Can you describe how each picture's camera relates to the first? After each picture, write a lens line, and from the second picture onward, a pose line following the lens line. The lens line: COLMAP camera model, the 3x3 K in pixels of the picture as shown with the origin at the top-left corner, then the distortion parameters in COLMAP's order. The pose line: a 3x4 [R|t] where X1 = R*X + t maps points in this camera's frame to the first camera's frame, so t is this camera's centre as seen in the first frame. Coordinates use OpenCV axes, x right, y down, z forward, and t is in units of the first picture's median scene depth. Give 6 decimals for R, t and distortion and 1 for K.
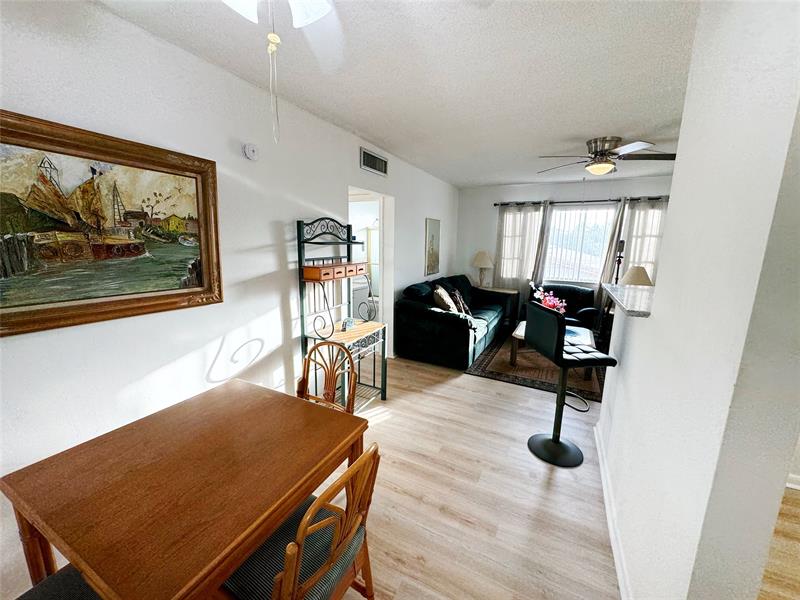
lens RADIAL K [[318.7, 0, 399.8], [0, 318.7, 298.3], [0, 0, 1]] dist [-0.003764, 0.000463]
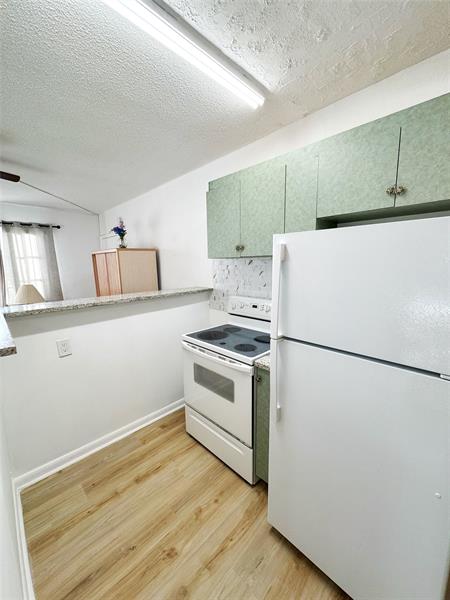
lens RADIAL K [[239.0, 0, 223.8], [0, 239.0, 301.0], [0, 0, 1]] dist [-0.003764, 0.000463]
pose [[0.317465, -0.164026, 0.933976, 0.334515], [0.190235, 0.975920, 0.106730, -0.005657], [-0.928992, 0.143792, 0.341024, 0.167924]]
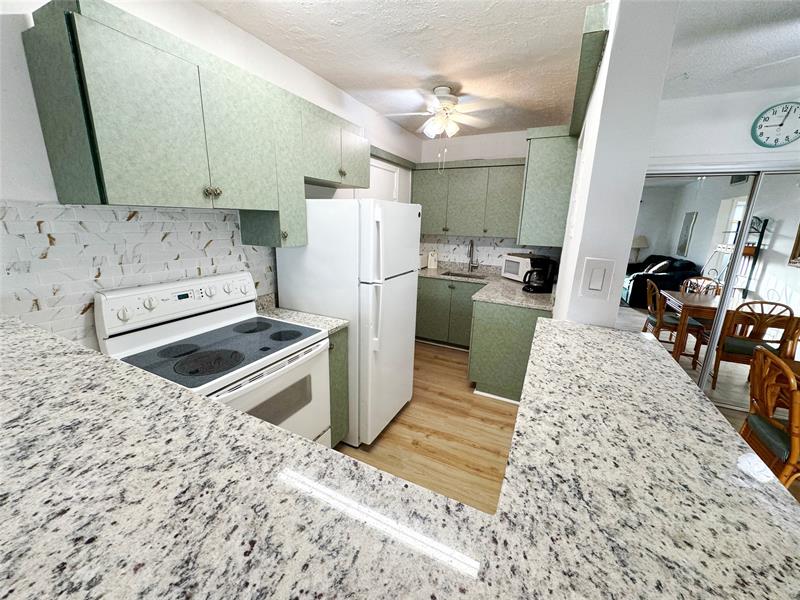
lens RADIAL K [[318.7, 0, 399.5], [0, 318.7, 298.9], [0, 0, 1]] dist [-0.003764, 0.000463]
pose [[-0.999035, -0.037346, -0.023105, 0.722550], [-0.043575, 0.908363, 0.415905, -0.147889], [0.005455, 0.416511, -0.909114, 0.905922]]
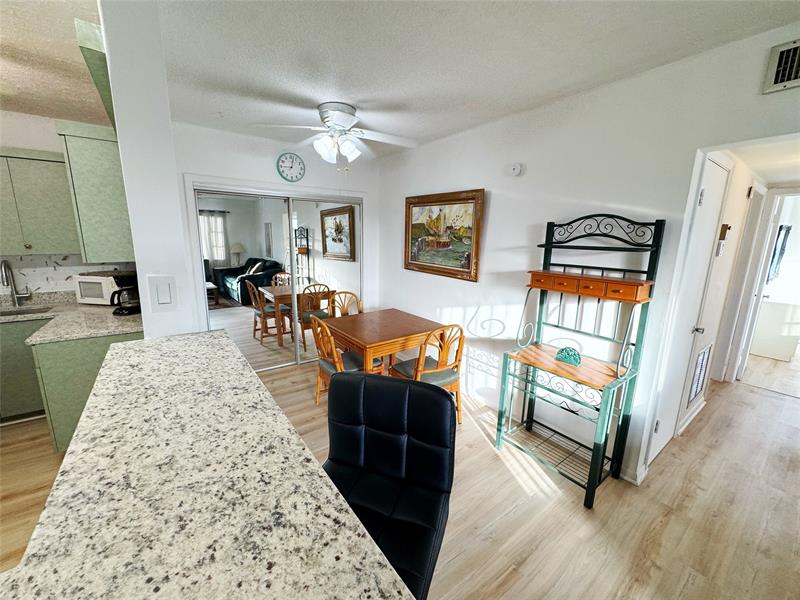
lens RADIAL K [[318.7, 0, 398.1], [0, 318.7, 298.0], [0, 0, 1]] dist [-0.003764, 0.000463]
pose [[-0.451333, 0.149960, -0.879665, 0.704146], [-0.187104, 0.947963, 0.257601, -0.176042], [0.872520, 0.280853, -0.399789, 0.975800]]
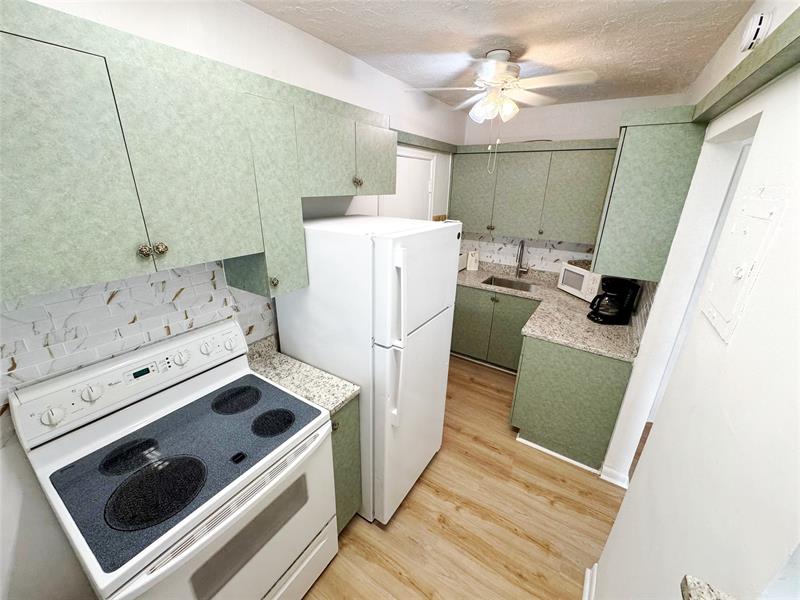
lens RADIAL K [[318.7, 0, 399.7], [0, 318.7, 298.2], [0, 0, 1]] dist [-0.003764, 0.000463]
pose [[-0.994121, -0.068367, 0.083957, 0.713487], [-0.016292, 0.861051, 0.508258, -0.218619], [-0.107039, 0.503902, -0.857103, 0.653210]]
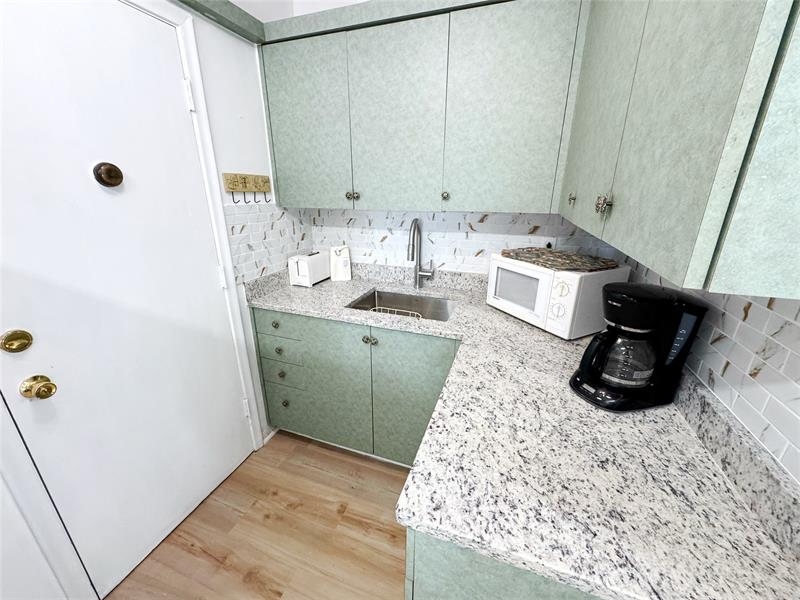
lens RADIAL K [[318.7, 0, 399.4], [0, 318.7, 296.5], [0, 0, 1]] dist [-0.003764, 0.000463]
pose [[-0.990941, 0.025761, -0.131802, 0.483792], [-0.041978, 0.872832, 0.486212, 0.031929], [0.127567, 0.487340, -0.863844, 0.066869]]
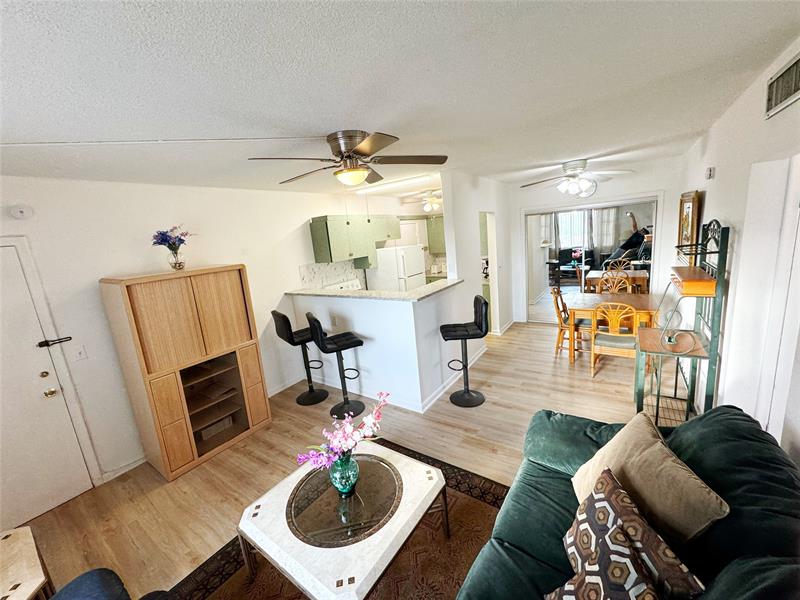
lens RADIAL K [[318.7, 0, 396.3], [0, 318.7, 298.7], [0, 0, 1]] dist [-0.003764, 0.000463]
pose [[-0.986298, 0.052252, 0.156482, 0.515433], [0.107938, 0.921713, 0.372551, -0.483990], [-0.124764, 0.384336, -0.914724, 2.041609]]
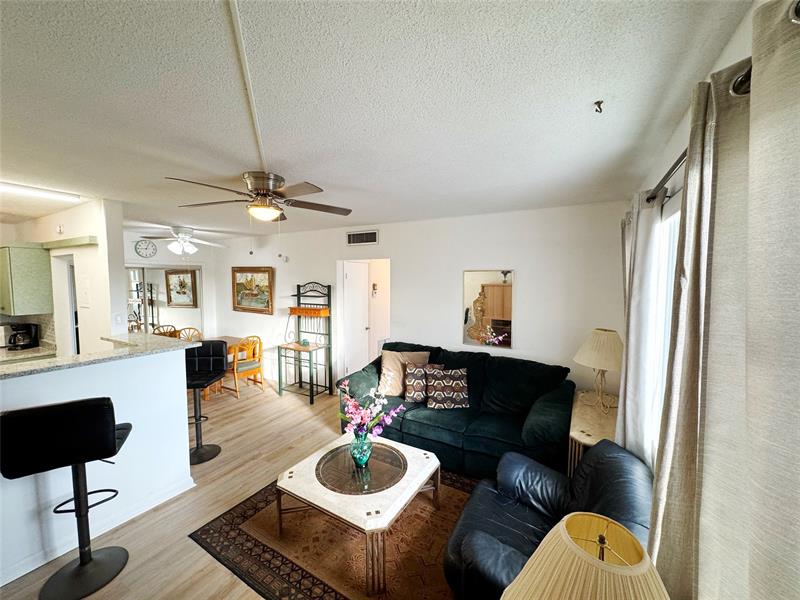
lens RADIAL K [[318.7, 0, 398.0], [0, 318.7, 299.4], [0, 0, 1]] dist [-0.003764, 0.000463]
pose [[-0.045619, 0.047696, -0.997820, 1.623037], [-0.184880, 0.981201, 0.055354, -0.358984], [0.981702, 0.187003, -0.035943, 1.616568]]
